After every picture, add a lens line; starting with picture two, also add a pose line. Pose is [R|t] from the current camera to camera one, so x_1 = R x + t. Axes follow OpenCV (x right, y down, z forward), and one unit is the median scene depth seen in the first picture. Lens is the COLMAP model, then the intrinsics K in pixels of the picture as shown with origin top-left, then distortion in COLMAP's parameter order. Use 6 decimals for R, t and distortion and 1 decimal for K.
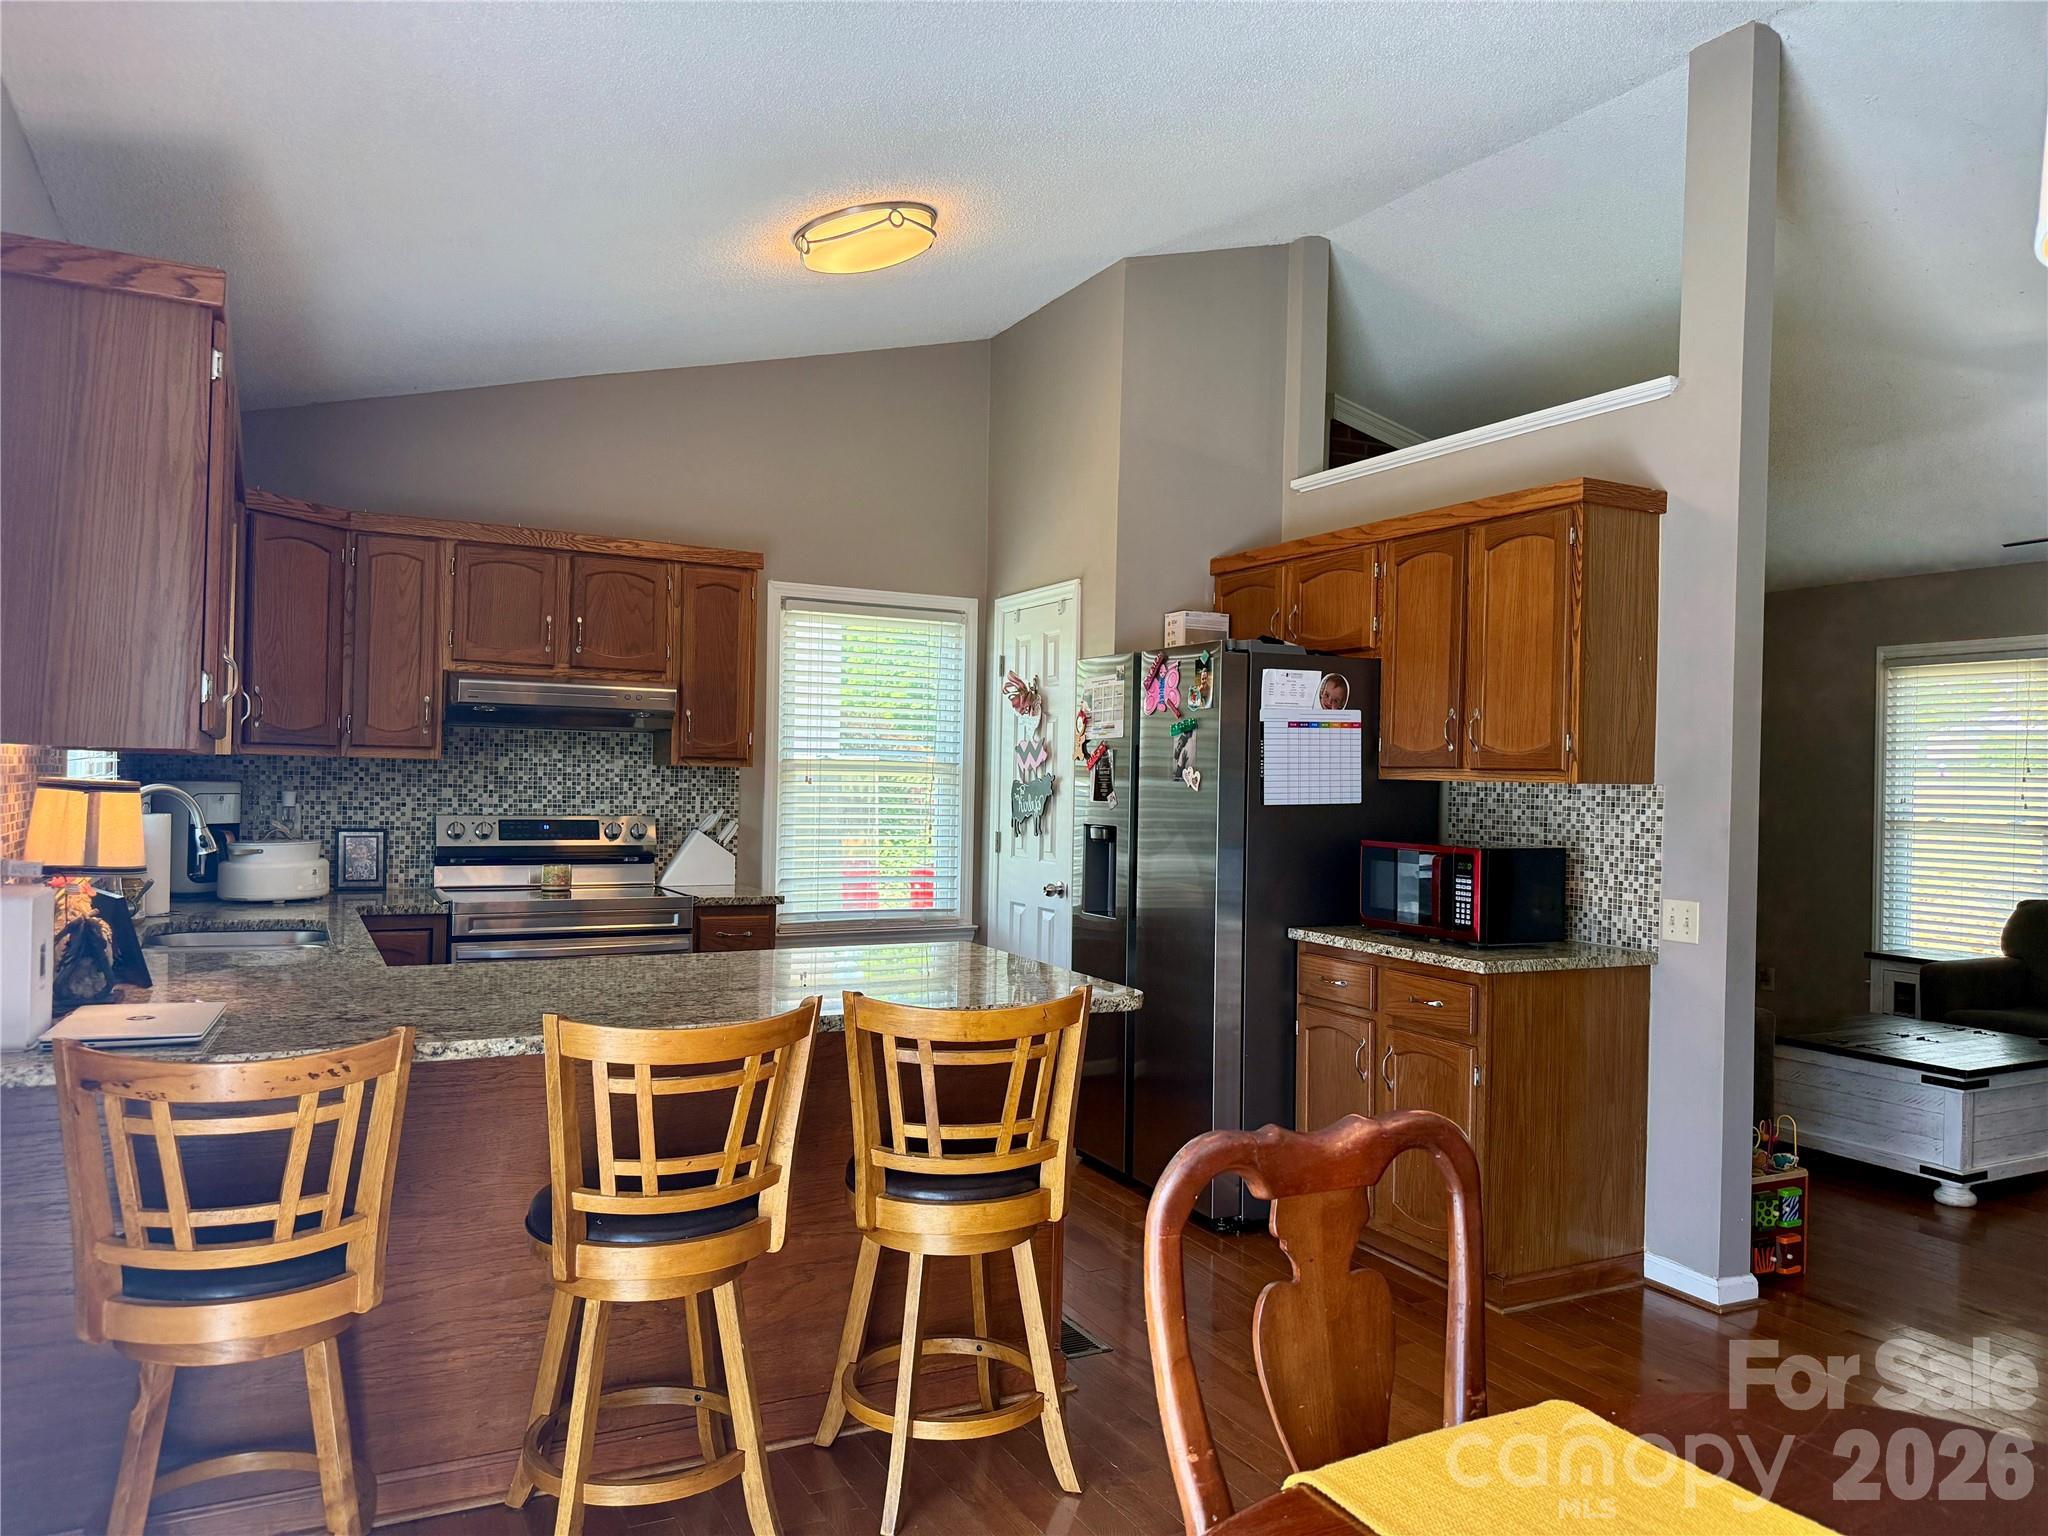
lens RADIAL K [[1439.7, 0, 1063.4], [0, 1439.7, 756.1], [0, 0, 1]] dist [0.041006, -0.052692]
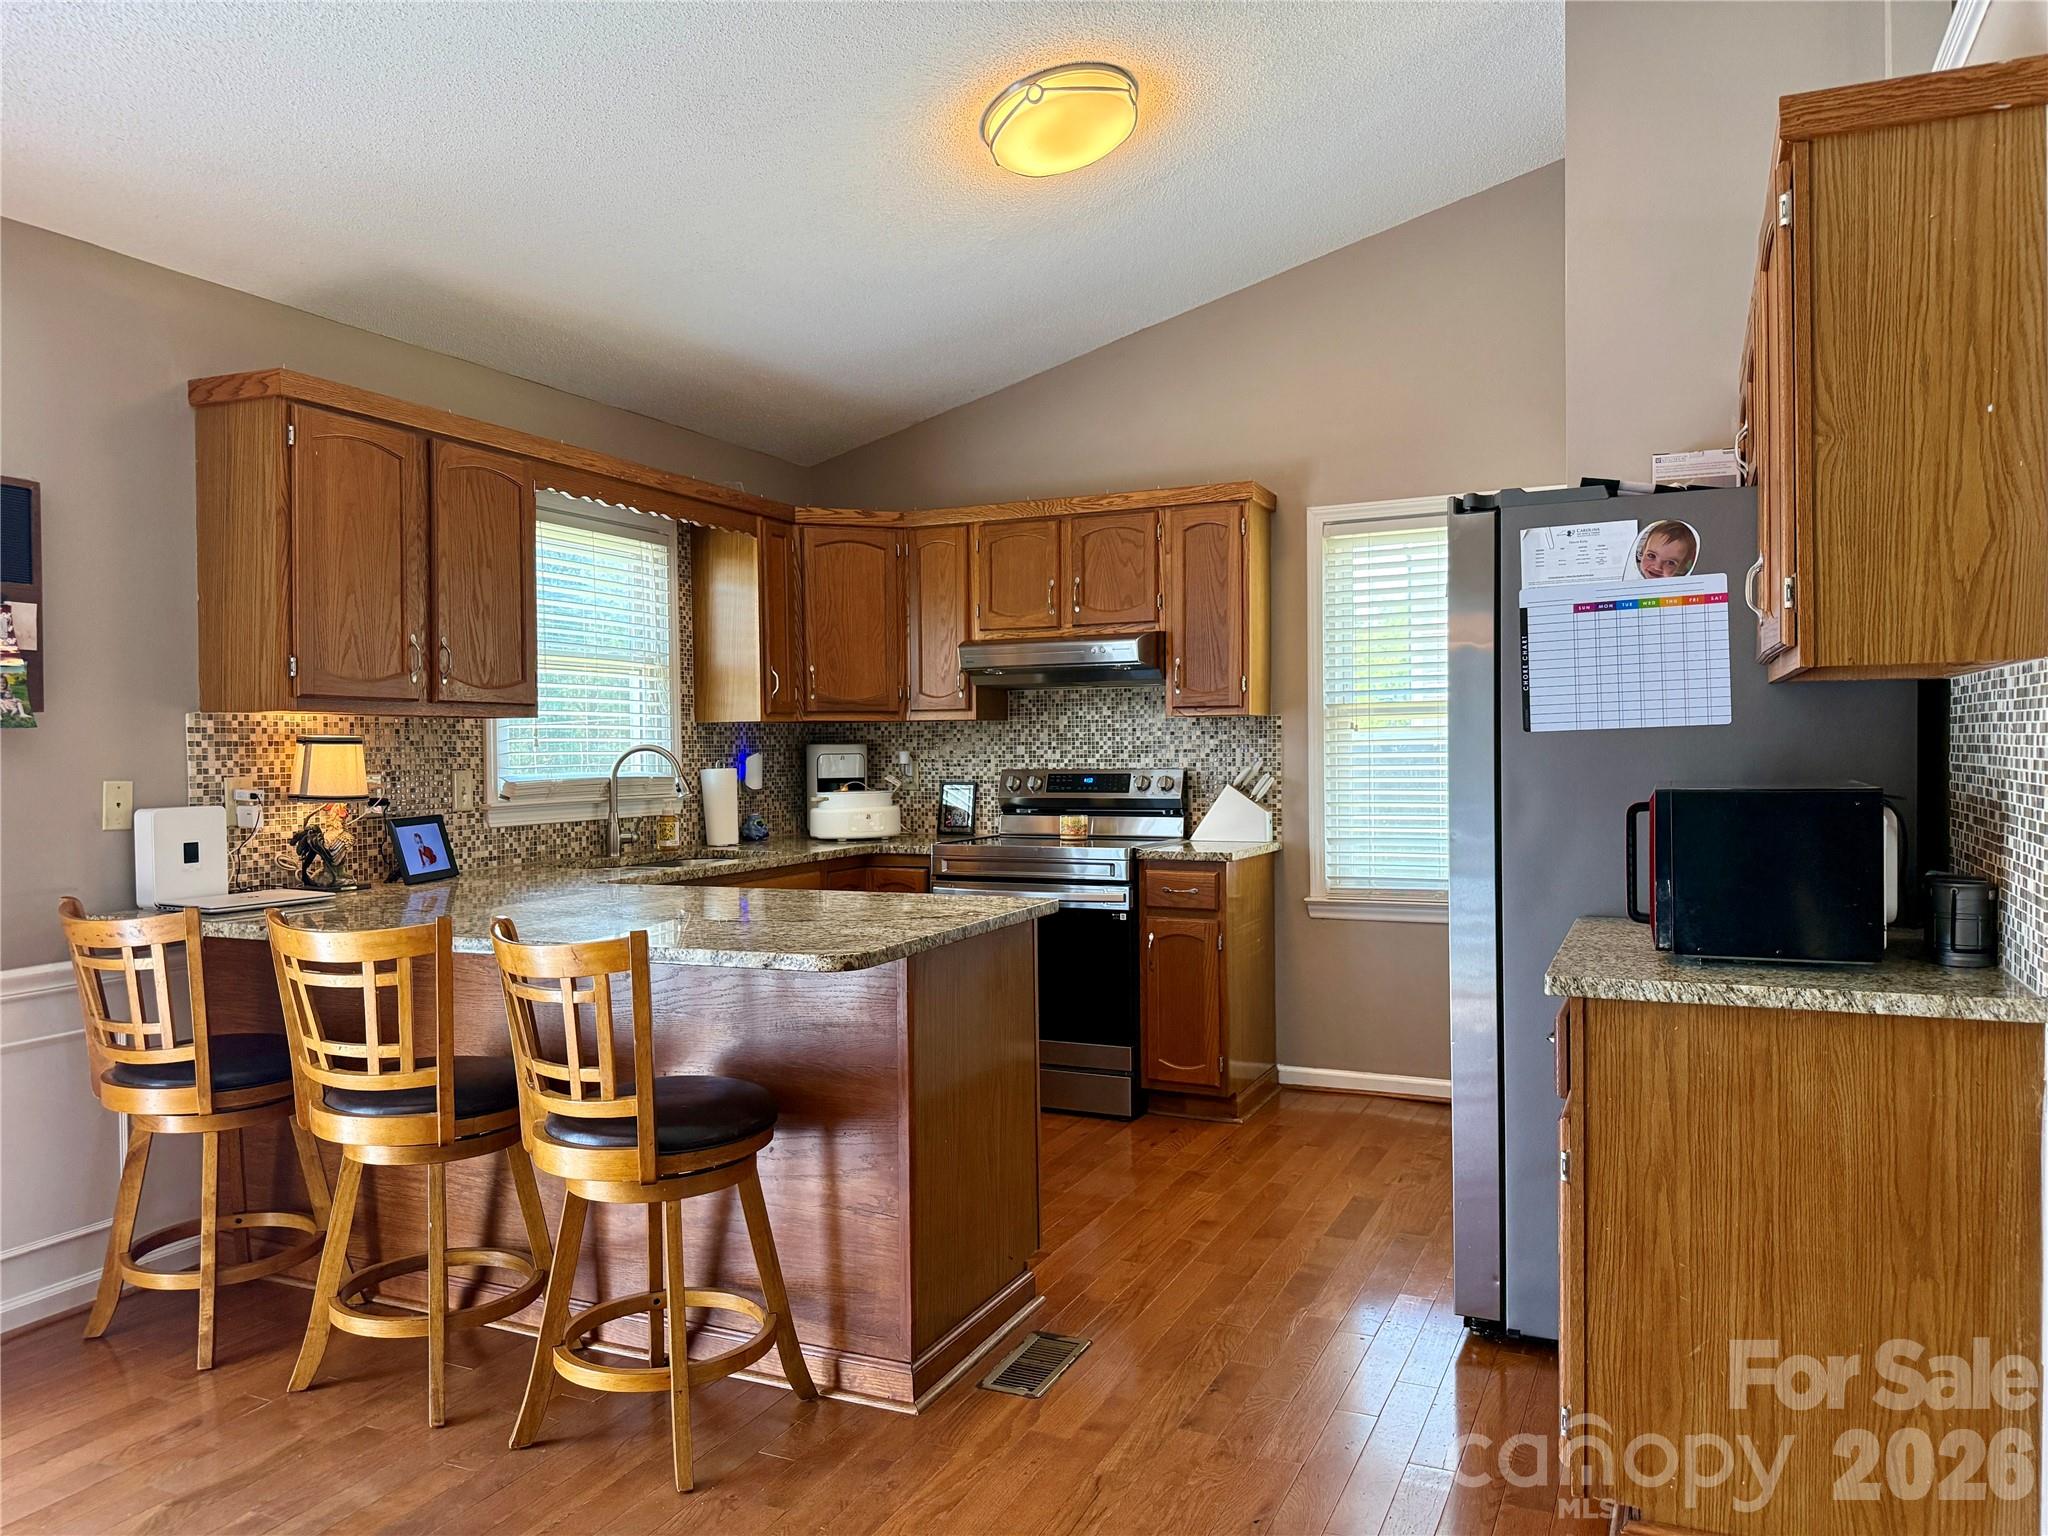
lens RADIAL K [[1439.7, 0, 1059.7], [0, 1439.7, 757.2], [0, 0, 1]] dist [0.041006, -0.052692]
pose [[0.617414, -0.023618, -0.786284, 0.457593], [0.035635, 0.999363, -0.002037, 0.034053], [0.785831, -0.026761, 0.617862, 0.341899]]
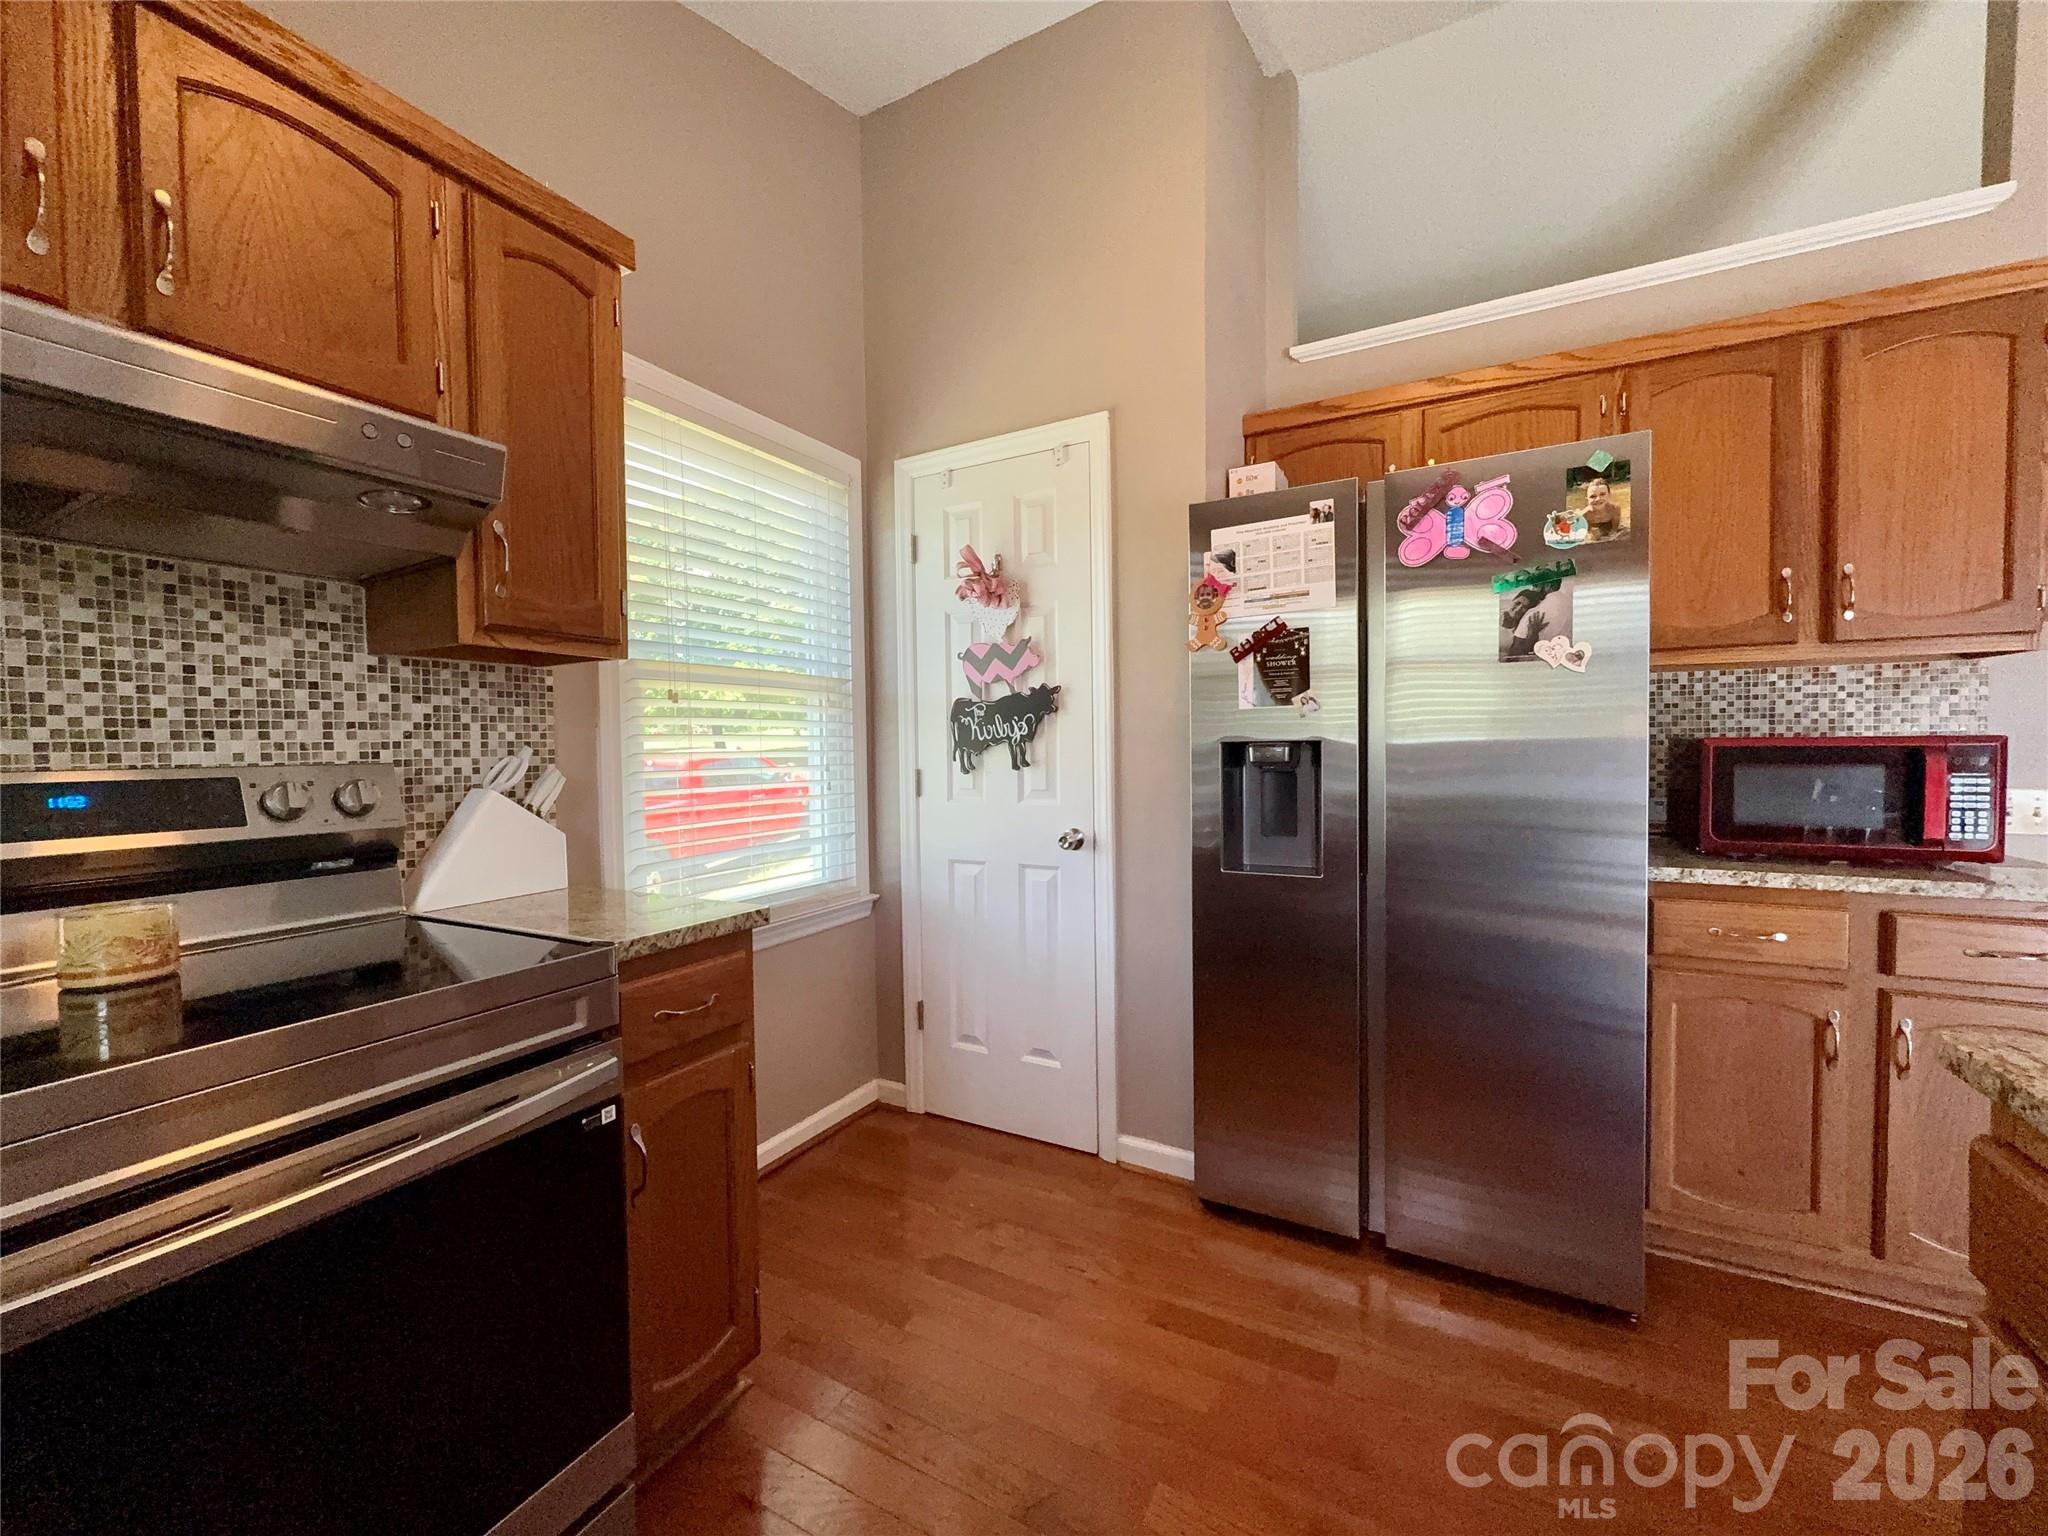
lens RADIAL K [[813.9, 0, 1021.2], [0, 813.9, 765.1], [0, 0, 1]] dist [0.000180, -0.000626]
pose [[0.831932, -0.045775, 0.552987, -0.272162], [0.023834, 0.998620, 0.046808, 0.036438], [-0.554366, -0.025761, 0.831874, 0.706229]]
